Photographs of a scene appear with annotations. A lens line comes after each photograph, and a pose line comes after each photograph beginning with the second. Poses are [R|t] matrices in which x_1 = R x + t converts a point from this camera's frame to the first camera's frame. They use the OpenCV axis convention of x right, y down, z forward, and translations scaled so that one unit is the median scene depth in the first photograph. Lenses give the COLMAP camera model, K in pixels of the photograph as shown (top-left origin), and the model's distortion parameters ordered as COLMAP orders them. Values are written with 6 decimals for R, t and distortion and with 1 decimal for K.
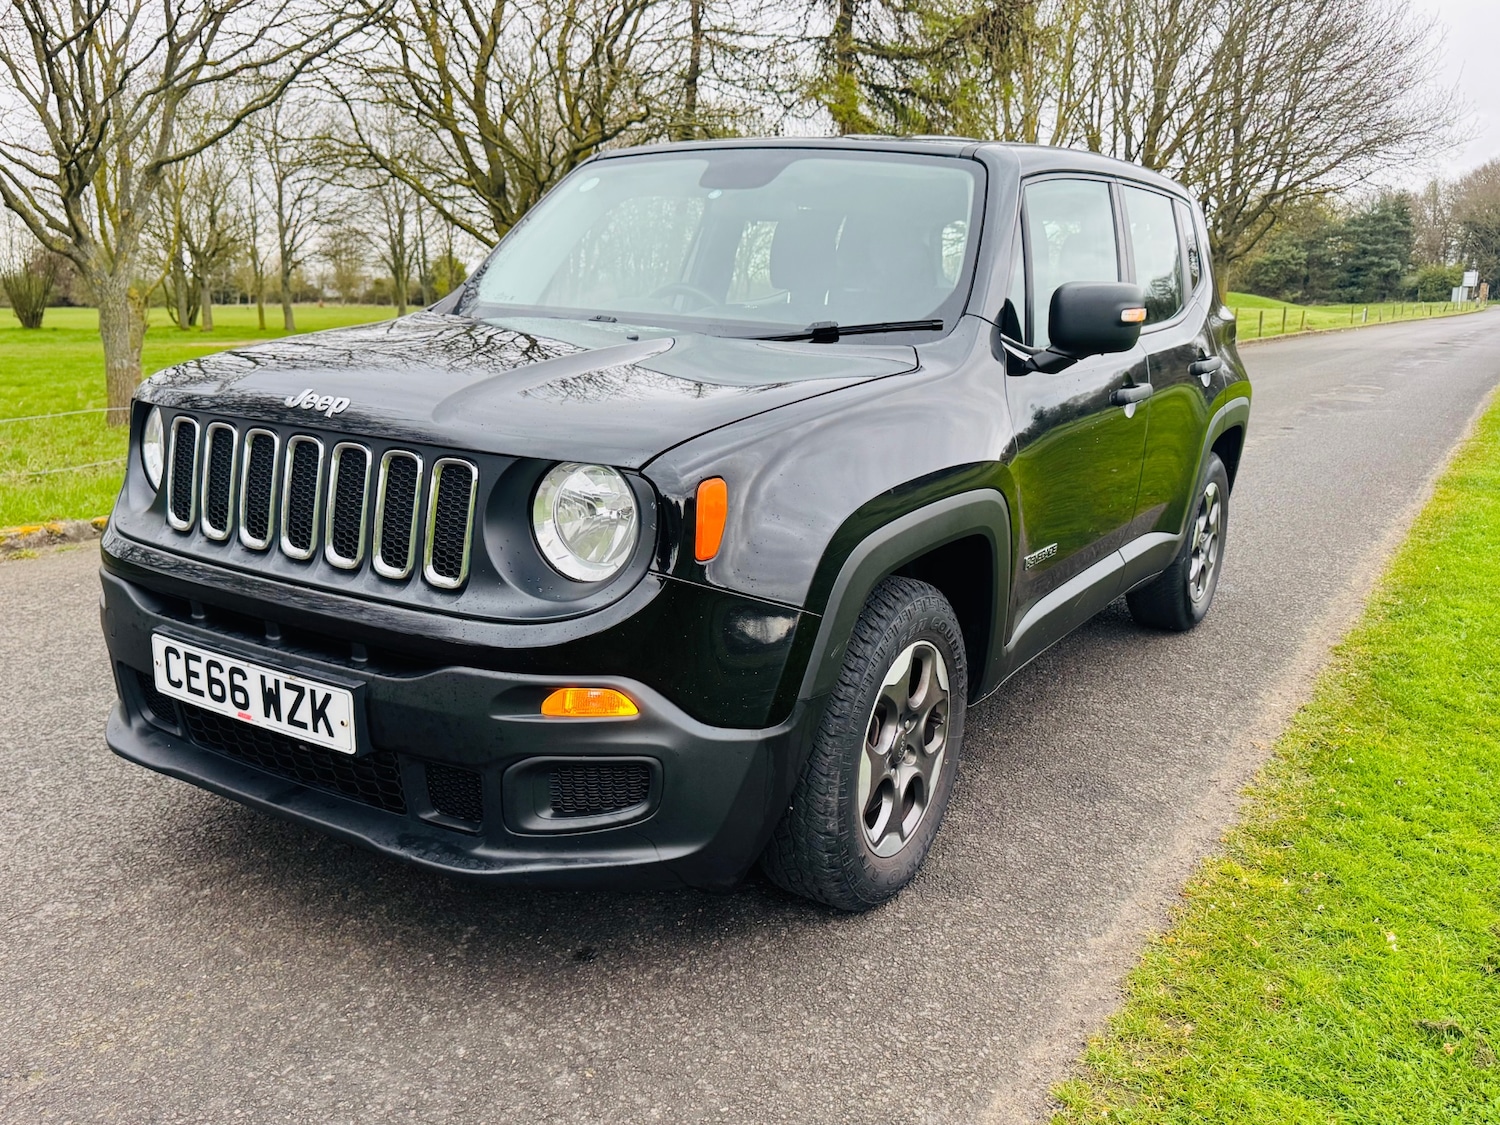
lens RADIAL K [[1284.0, 0, 744.6], [0, 1284.0, 540.7], [0, 0, 1]] dist [0.044535, -0.068648]
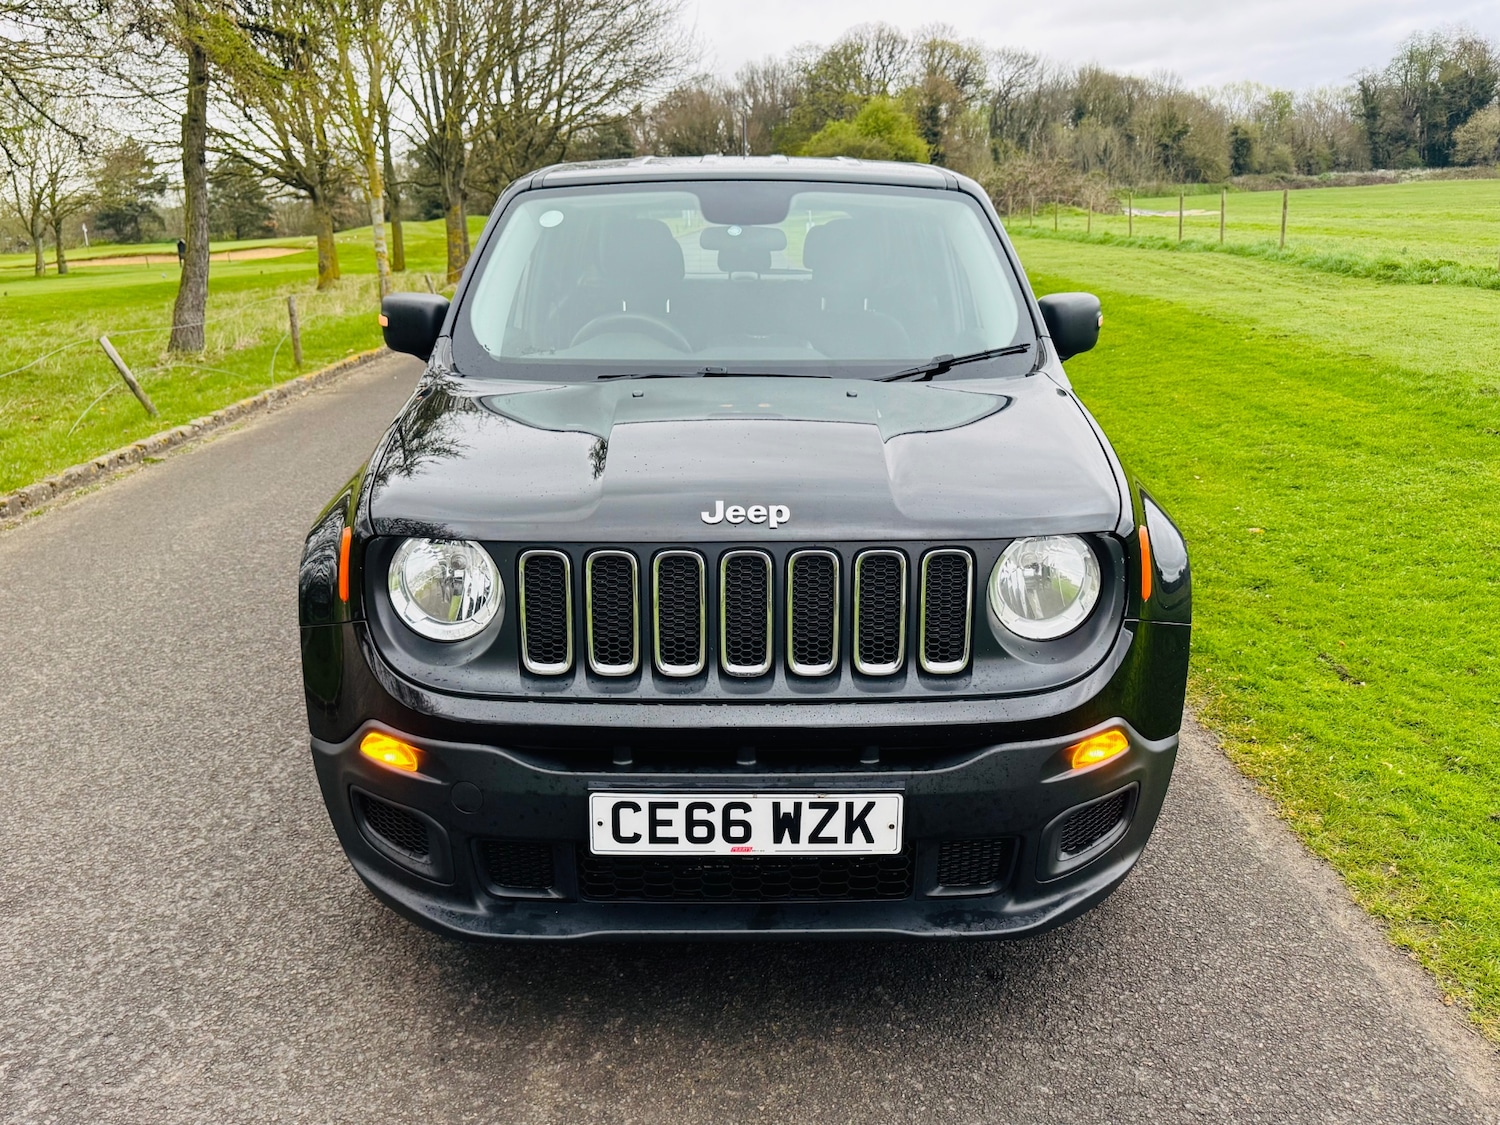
lens RADIAL K [[1297.3, 0, 753.2], [0, 1297.3, 537.8], [0, 0, 1]] dist [0.015882, -0.016942]
pose [[0.845684, -0.169463, 0.506065, -0.741404], [0.143762, 0.985531, 0.089779, -0.158396], [-0.513957, -0.003172, 0.857810, 0.153976]]
